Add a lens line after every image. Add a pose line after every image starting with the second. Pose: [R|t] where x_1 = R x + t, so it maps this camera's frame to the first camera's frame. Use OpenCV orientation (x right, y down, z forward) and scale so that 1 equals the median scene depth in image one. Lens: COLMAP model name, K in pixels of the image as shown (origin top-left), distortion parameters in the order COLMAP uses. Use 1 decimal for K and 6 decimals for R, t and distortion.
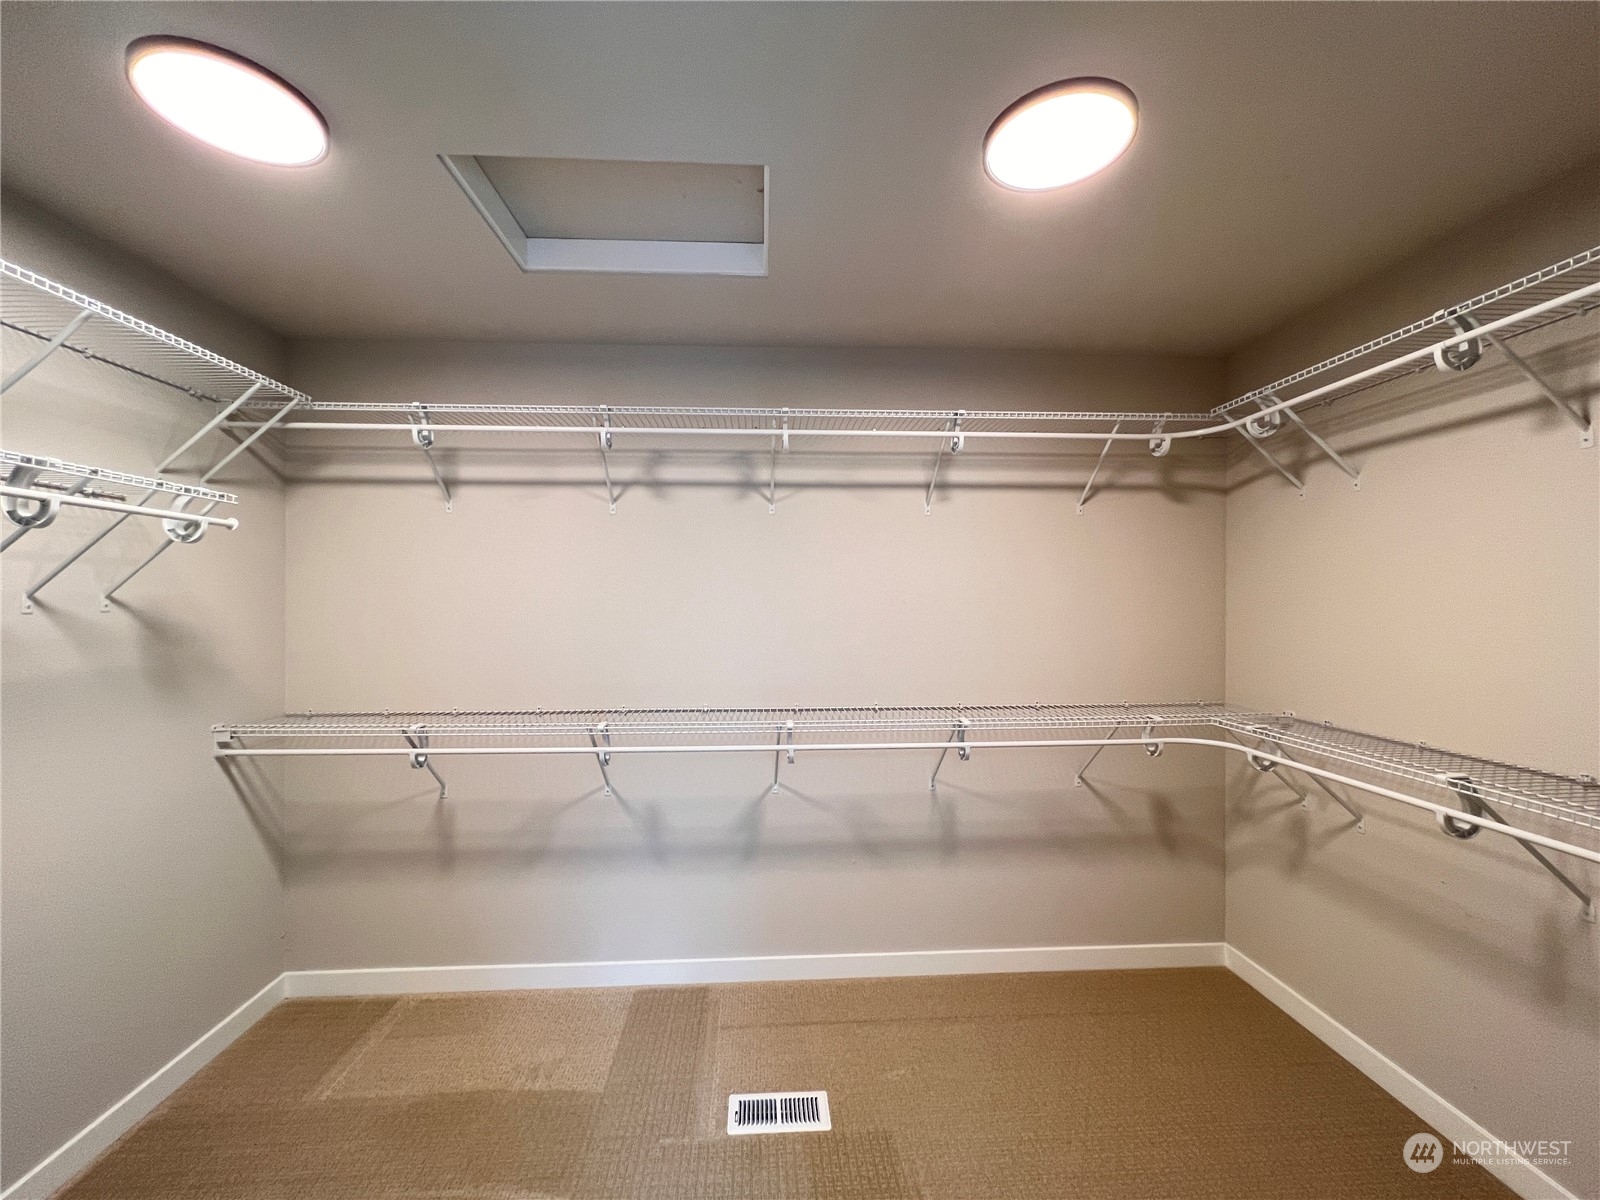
lens RADIAL K [[641.0, 0, 793.5], [0, 641.0, 603.1], [0, 0, 1]] dist [0.000214, 0.000040]
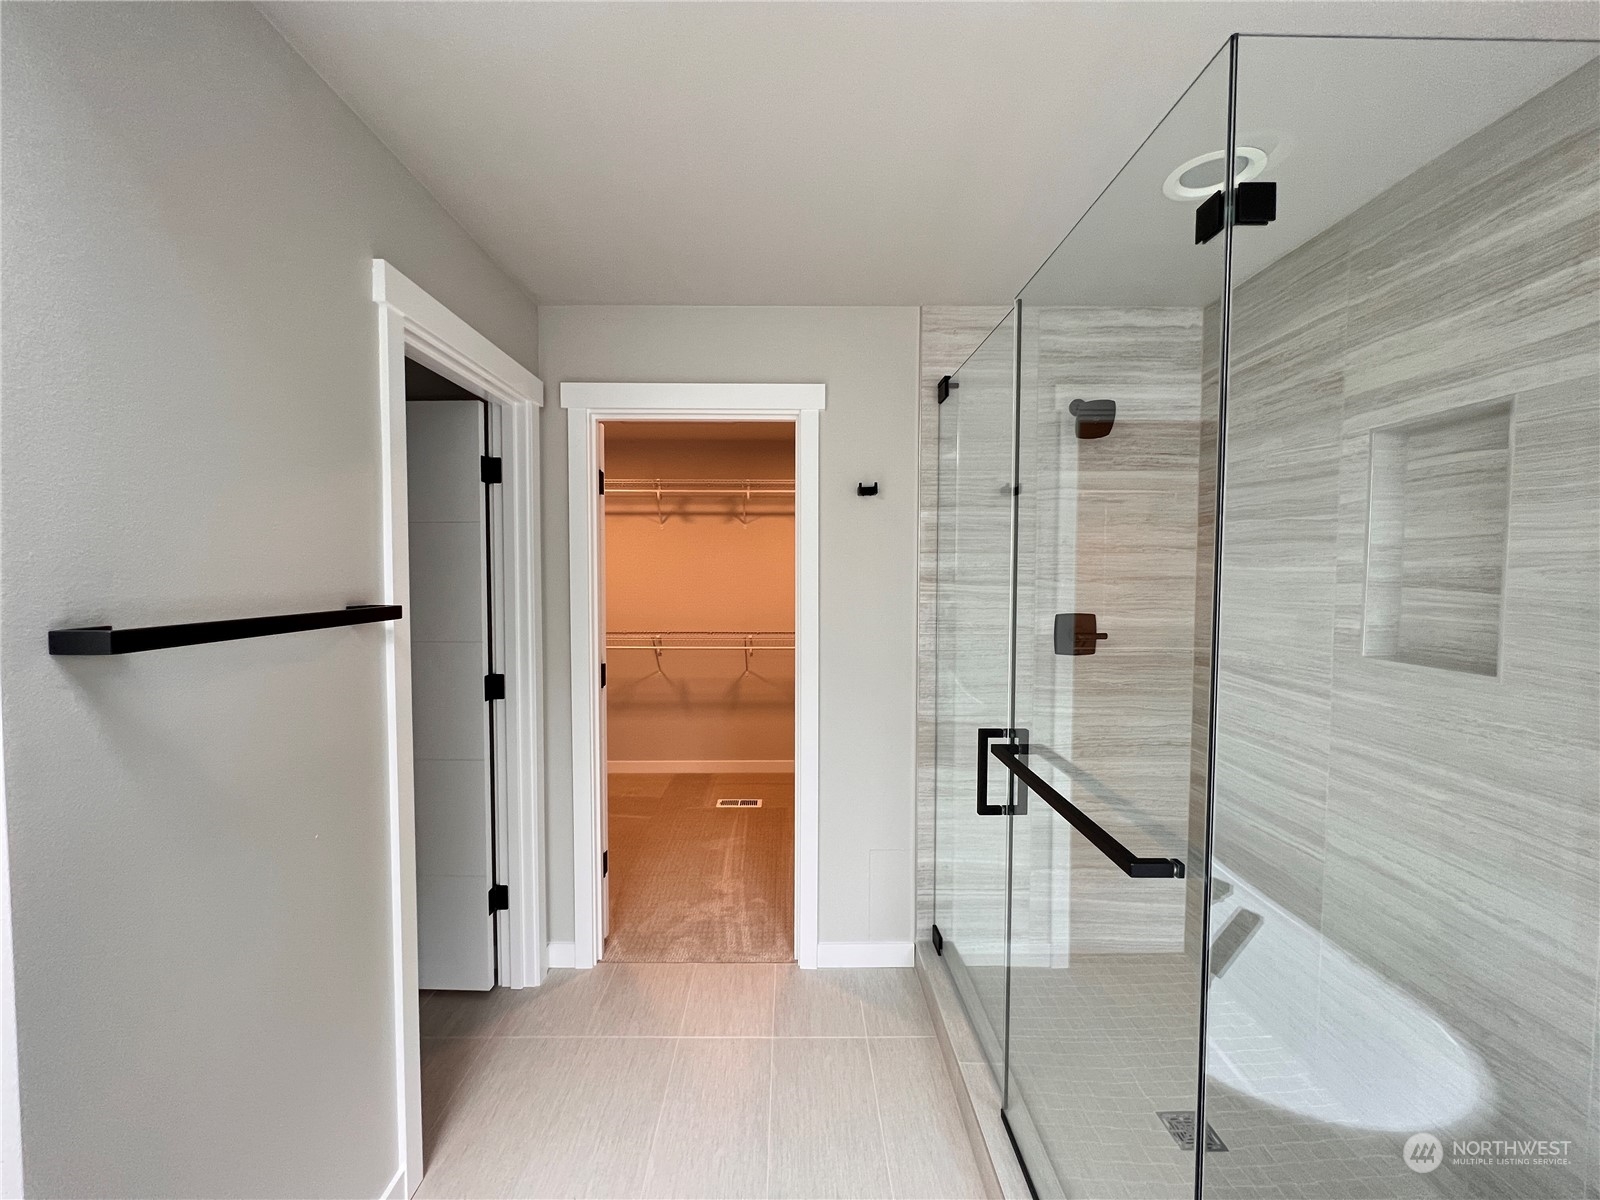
lens RADIAL K [[641.0, 0, 801.9], [0, 641.0, 599.5], [0, 0, 1]] dist [0.000214, 0.000040]
pose [[0.999530, 0.003980, -0.030395, 0.198100], [-0.003015, 0.999493, 0.031712, 0.008030], [0.030506, -0.031605, 0.999035, -0.918075]]
